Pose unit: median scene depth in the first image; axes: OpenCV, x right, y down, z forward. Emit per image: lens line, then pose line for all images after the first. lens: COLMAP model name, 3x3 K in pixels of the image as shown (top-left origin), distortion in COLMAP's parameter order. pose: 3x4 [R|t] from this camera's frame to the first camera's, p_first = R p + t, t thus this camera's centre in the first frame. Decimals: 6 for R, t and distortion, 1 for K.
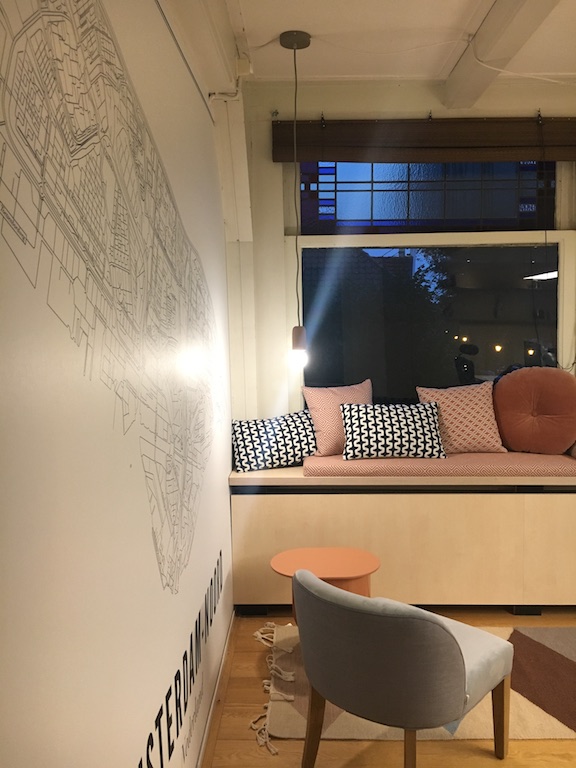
lens RADIAL K [[657.1, 0, 288.0], [0, 657.1, 381.5], [0, 0, 1]] dist [0.052569, 0.003217]
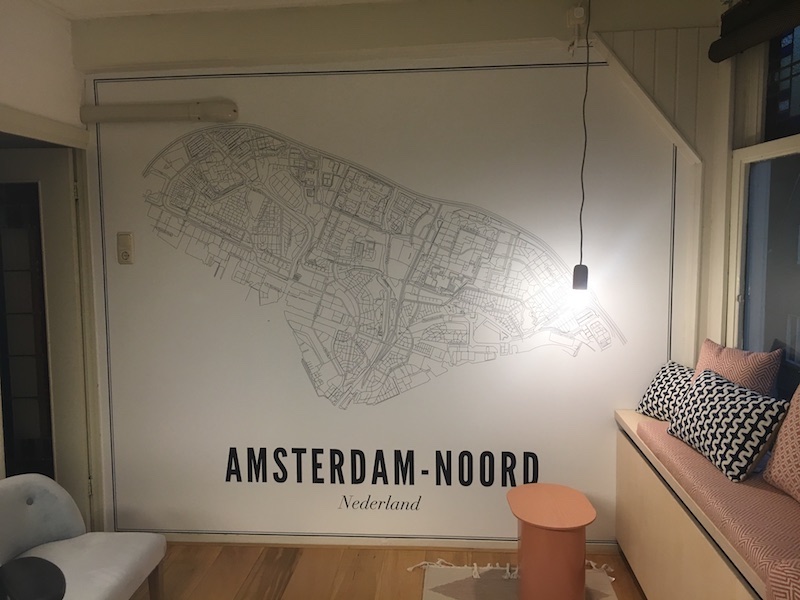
lens RADIAL K [[684.5, 0, 400.2], [0, 684.5, 300.7], [0, 0, 1]] dist [0.052569, 0.003217]
pose [[-0.060324, 0.111885, -0.991888, 2.508340], [-0.079380, 0.990013, 0.116501, -0.306809], [0.995018, 0.085764, -0.050840, 1.901631]]
